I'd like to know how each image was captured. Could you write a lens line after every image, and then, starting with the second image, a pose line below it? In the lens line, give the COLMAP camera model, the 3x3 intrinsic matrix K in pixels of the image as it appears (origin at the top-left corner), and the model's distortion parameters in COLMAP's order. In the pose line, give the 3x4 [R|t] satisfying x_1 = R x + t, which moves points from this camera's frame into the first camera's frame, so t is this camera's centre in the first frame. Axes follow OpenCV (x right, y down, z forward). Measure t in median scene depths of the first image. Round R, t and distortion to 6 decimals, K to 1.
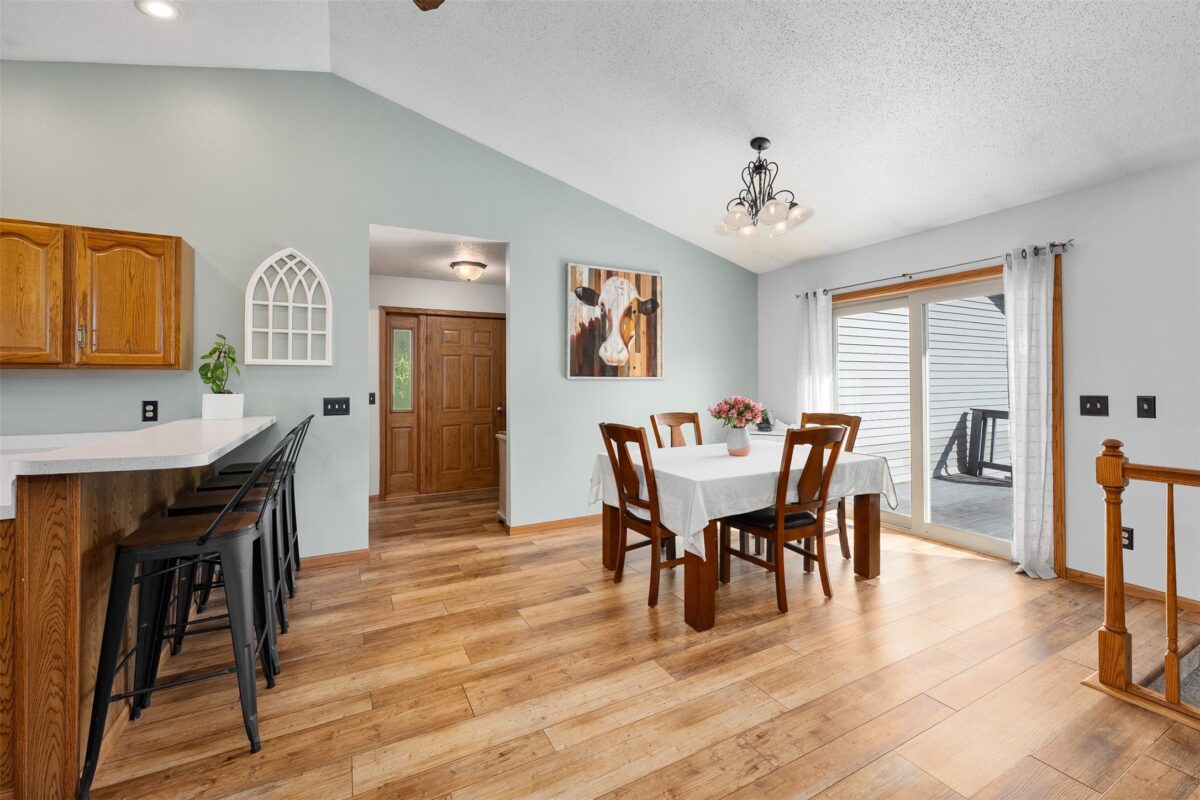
lens RADIAL K [[483.1, 0, 596.4], [0, 483.1, 379.6], [0, 0, 1]] dist [-0.000029, -0.000211]
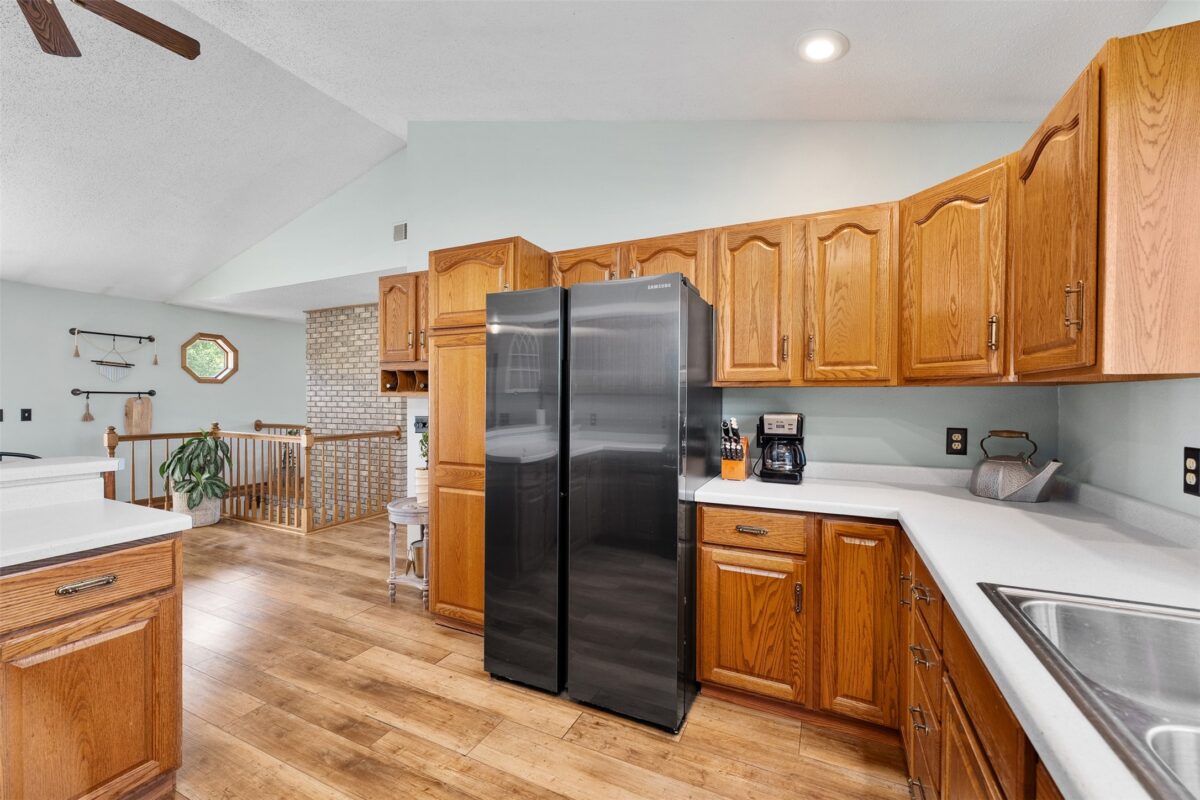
lens RADIAL K [[483.1, 0, 594.0], [0, 483.1, 405.2], [0, 0, 1]] dist [-0.000029, -0.000211]
pose [[-0.589694, -0.006548, 0.807601, -1.334818], [-0.007604, 0.999968, 0.002555, 0.000022], [-0.807591, -0.004634, -0.589724, 0.313278]]
